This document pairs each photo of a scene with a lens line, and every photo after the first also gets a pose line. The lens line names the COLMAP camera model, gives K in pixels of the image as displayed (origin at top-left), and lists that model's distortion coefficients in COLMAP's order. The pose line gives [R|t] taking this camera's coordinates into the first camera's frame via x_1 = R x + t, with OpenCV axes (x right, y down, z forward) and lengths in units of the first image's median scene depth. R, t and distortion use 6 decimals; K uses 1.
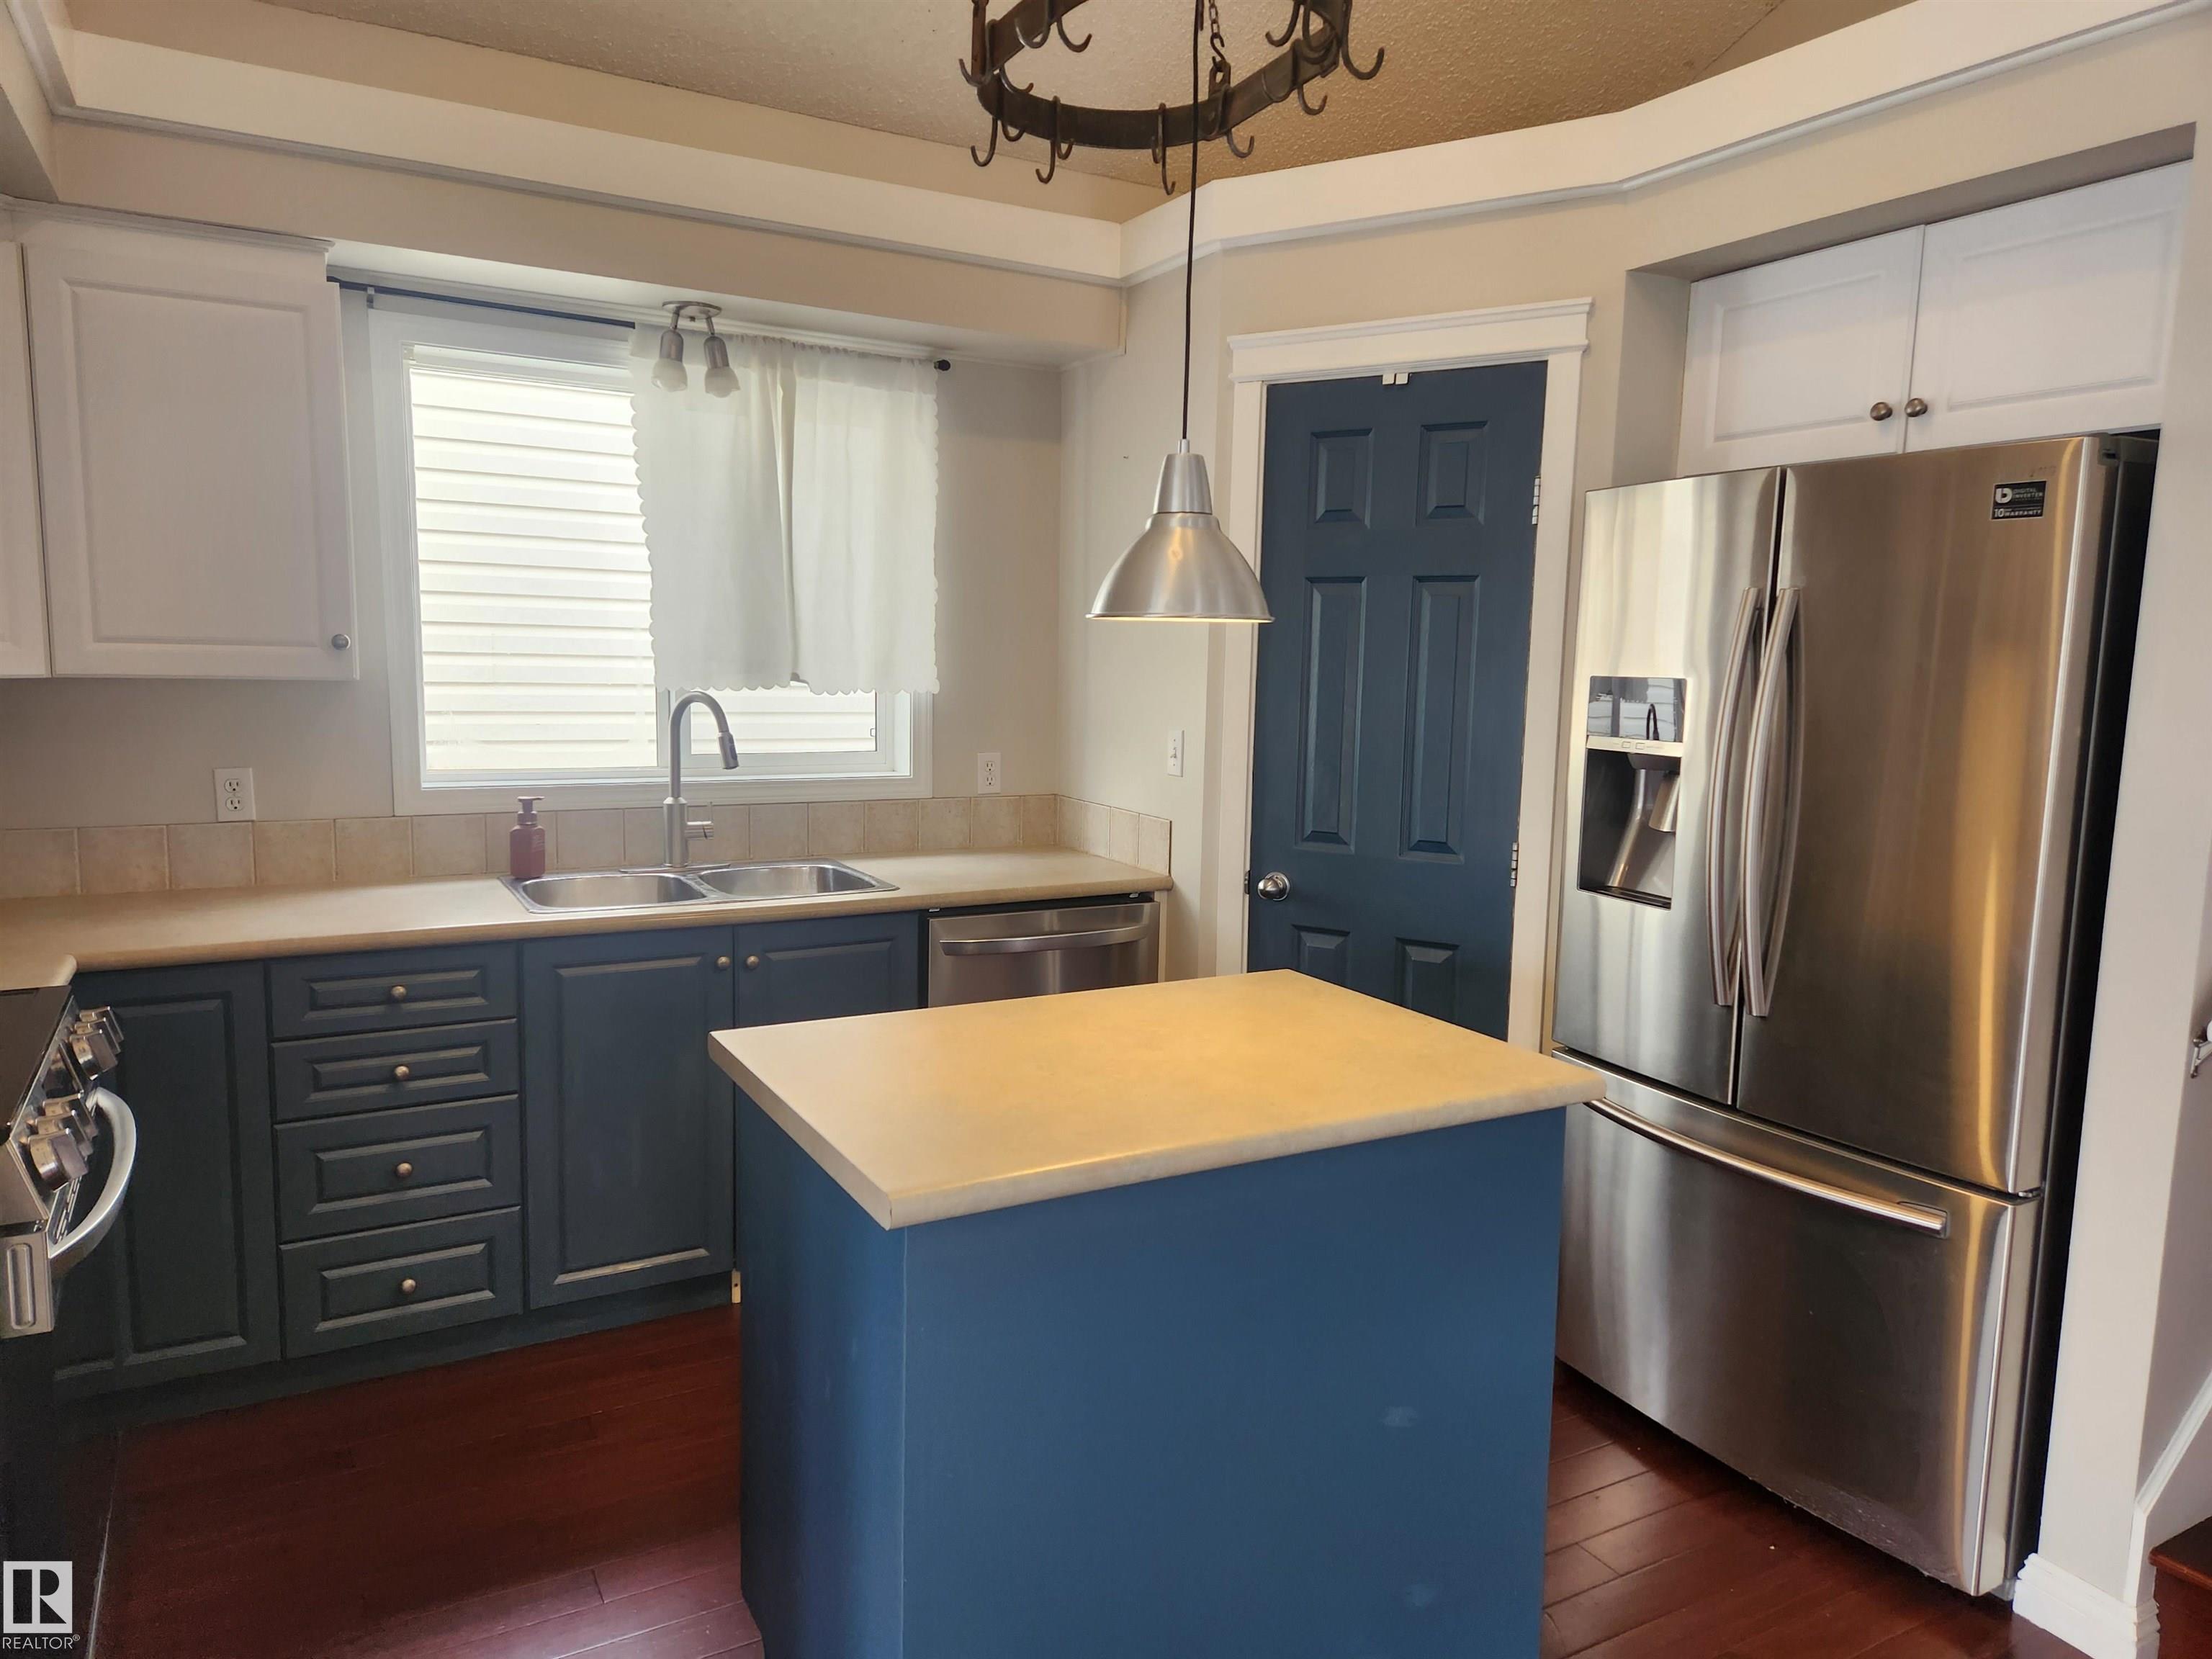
lens RADIAL K [[1460.7, 0, 1110.3], [0, 1460.7, 835.1], [0, 0, 1]] dist [0.077505, -0.068026]
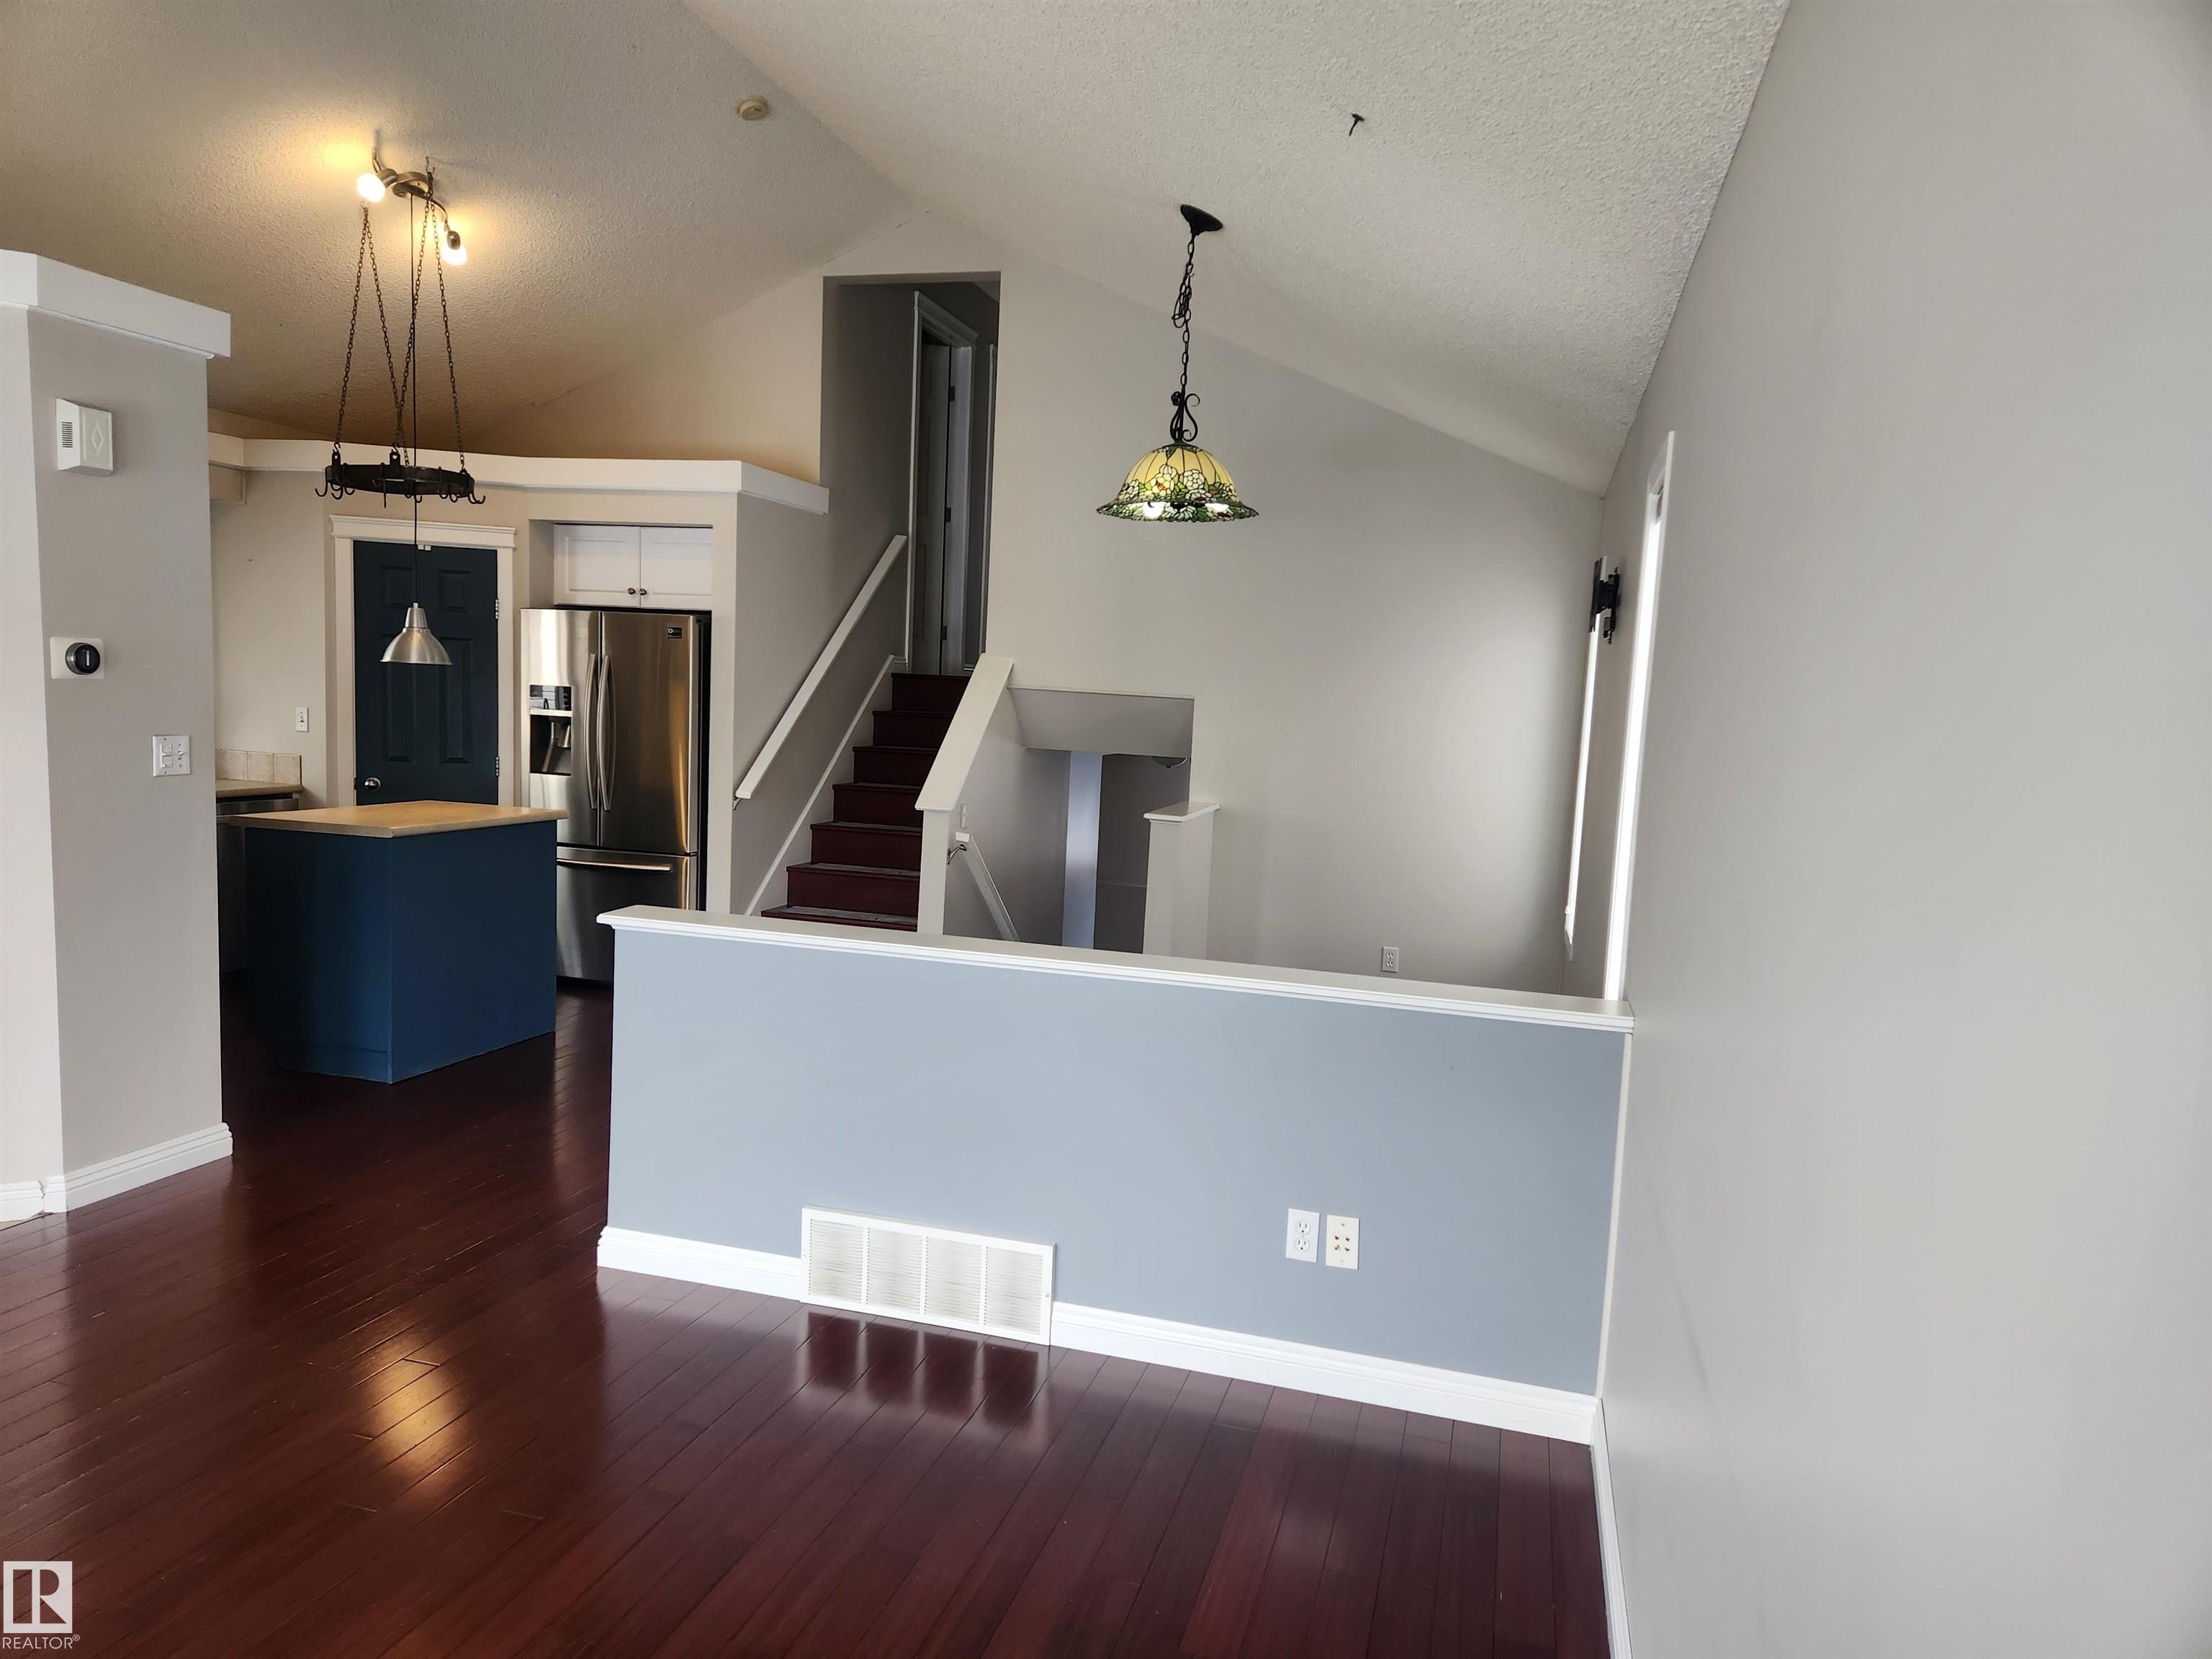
lens RADIAL K [[1487.5, 0, 1074.3], [0, 1487.5, 841.5], [0, 0, 1]] dist [0.072725, -0.000879]
pose [[0.723699, -0.058184, 0.687659, -0.684084], [0.058780, 0.998016, 0.022583, 0.135192], [-0.687608, 0.024077, 0.725682, -1.300231]]
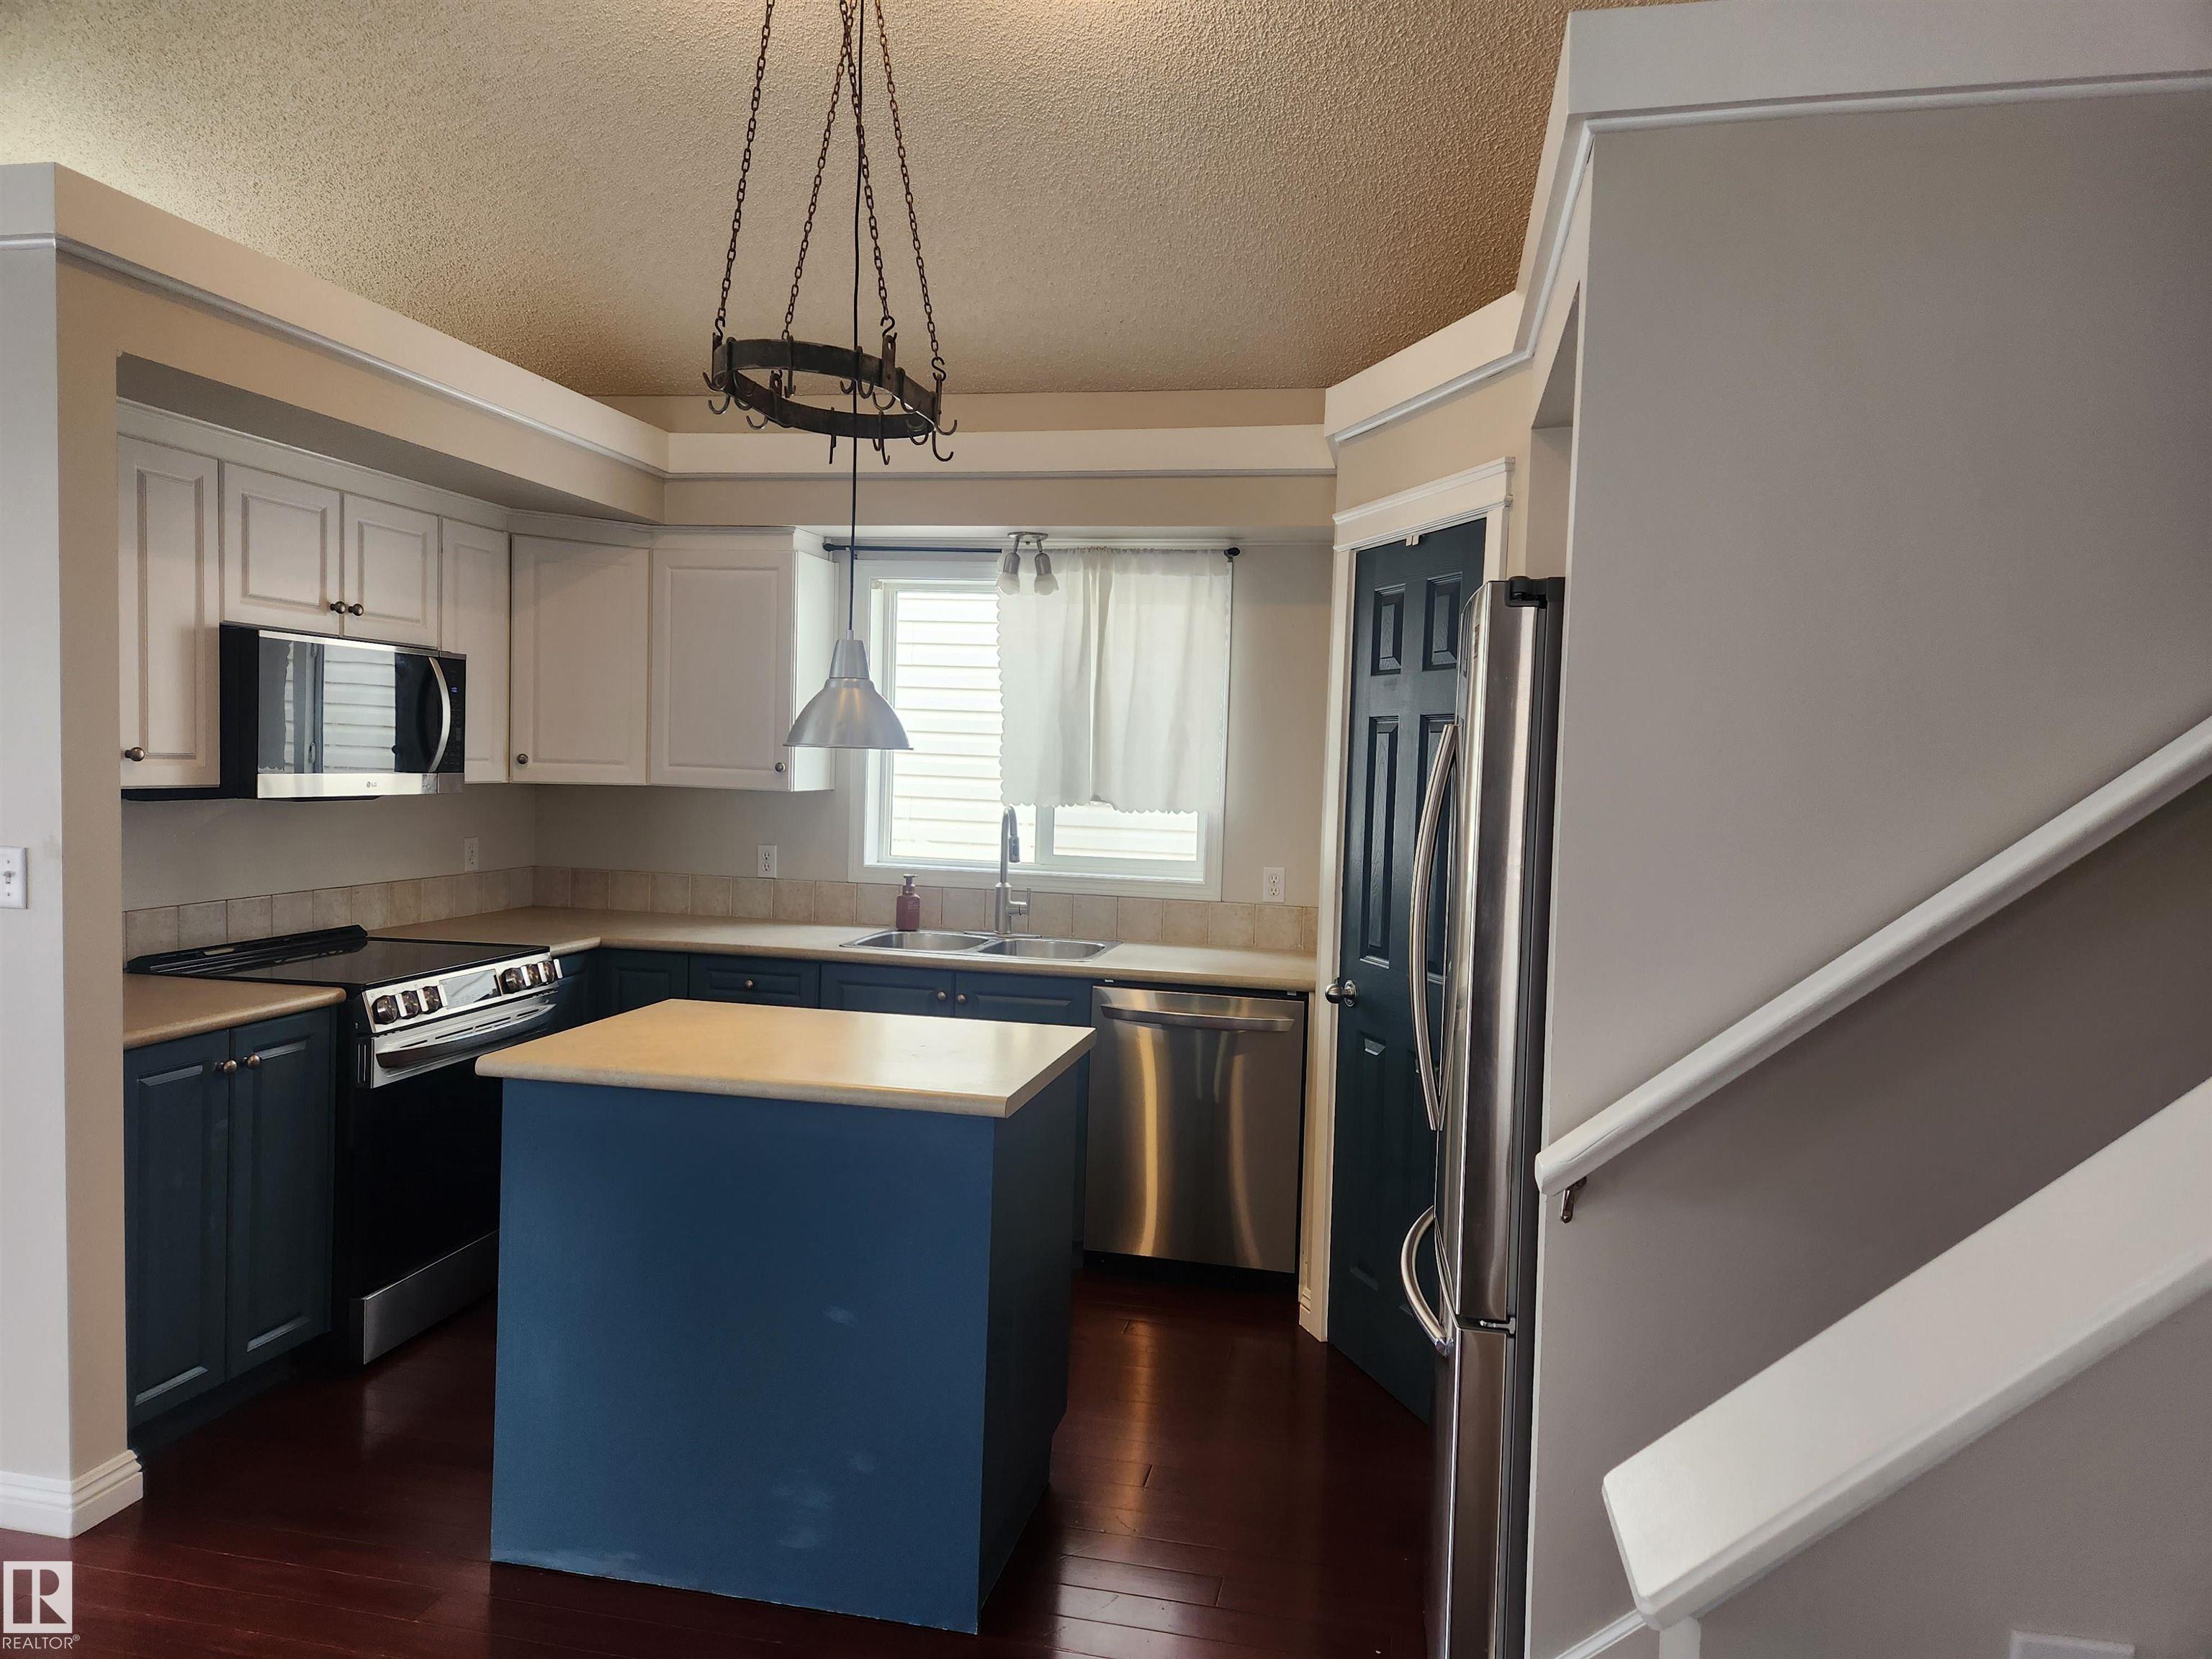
lens RADIAL K [[1460.7, 0, 1110.3], [0, 1460.7, 835.1], [0, 0, 1]] dist [0.077505, -0.068026]
pose [[0.750669, 0.038796, -0.659538, 0.759454], [-0.102323, 0.993056, -0.058046, -0.001081], [0.652706, 0.111059, 0.749427, 0.044580]]
